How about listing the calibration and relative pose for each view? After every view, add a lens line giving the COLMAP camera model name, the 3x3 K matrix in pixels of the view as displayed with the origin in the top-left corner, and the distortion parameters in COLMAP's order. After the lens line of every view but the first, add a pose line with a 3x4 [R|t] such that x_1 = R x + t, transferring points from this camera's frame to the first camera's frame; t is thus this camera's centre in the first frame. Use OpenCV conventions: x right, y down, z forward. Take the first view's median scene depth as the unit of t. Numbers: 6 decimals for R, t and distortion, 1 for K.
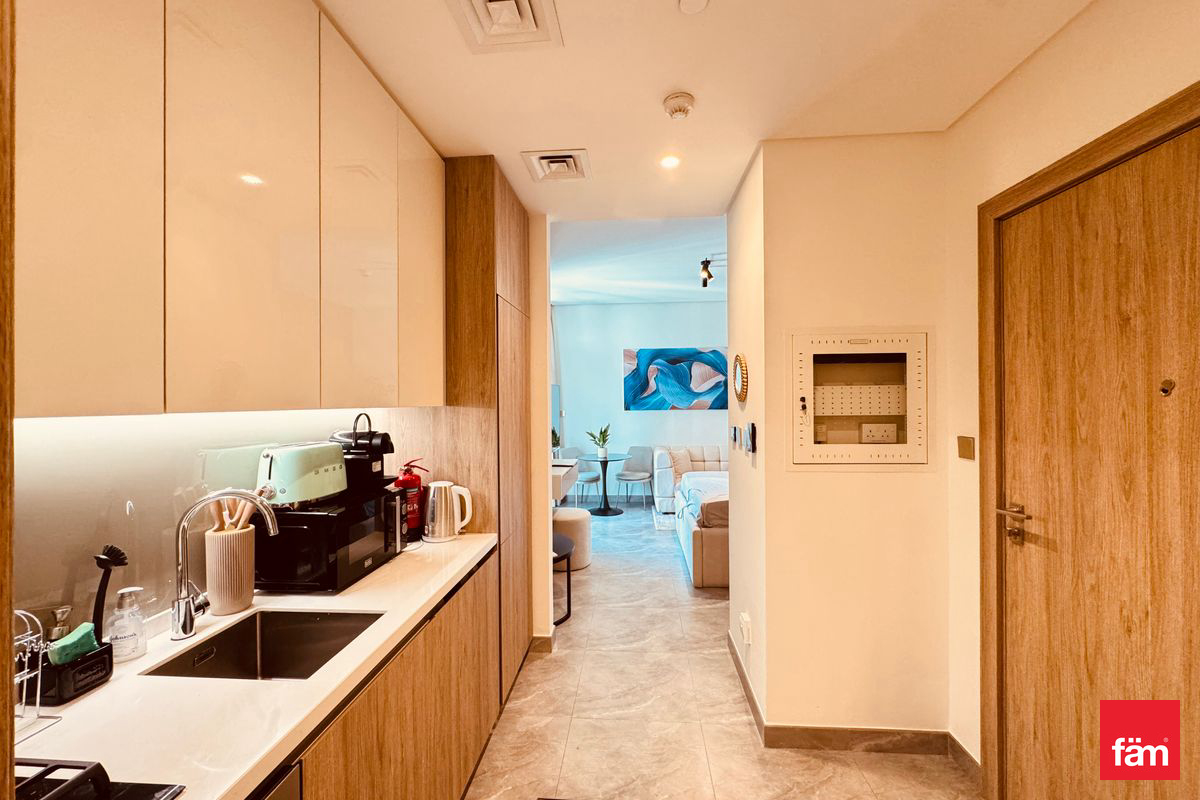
lens RADIAL K [[476.8, 0, 598.7], [0, 476.8, 401.9], [0, 0, 1]] dist [-0.000536, -0.000092]
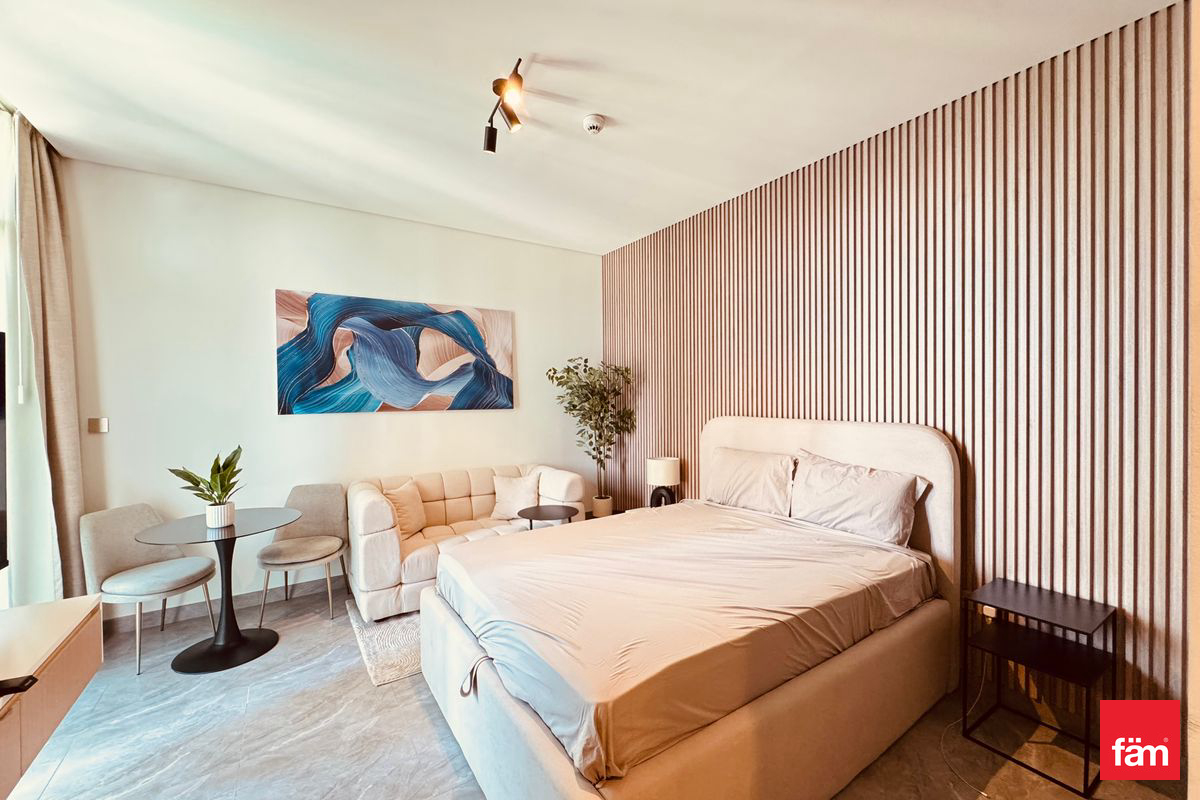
lens RADIAL K [[476.8, 0, 598.7], [0, 476.8, 401.9], [0, 0, 1]] dist [-0.000536, -0.000092]
pose [[0.788425, -0.006004, 0.615101, 0.011913], [0.005601, 0.999981, 0.002581, 0.005395], [-0.615105, 0.001410, 0.788444, 0.417183]]
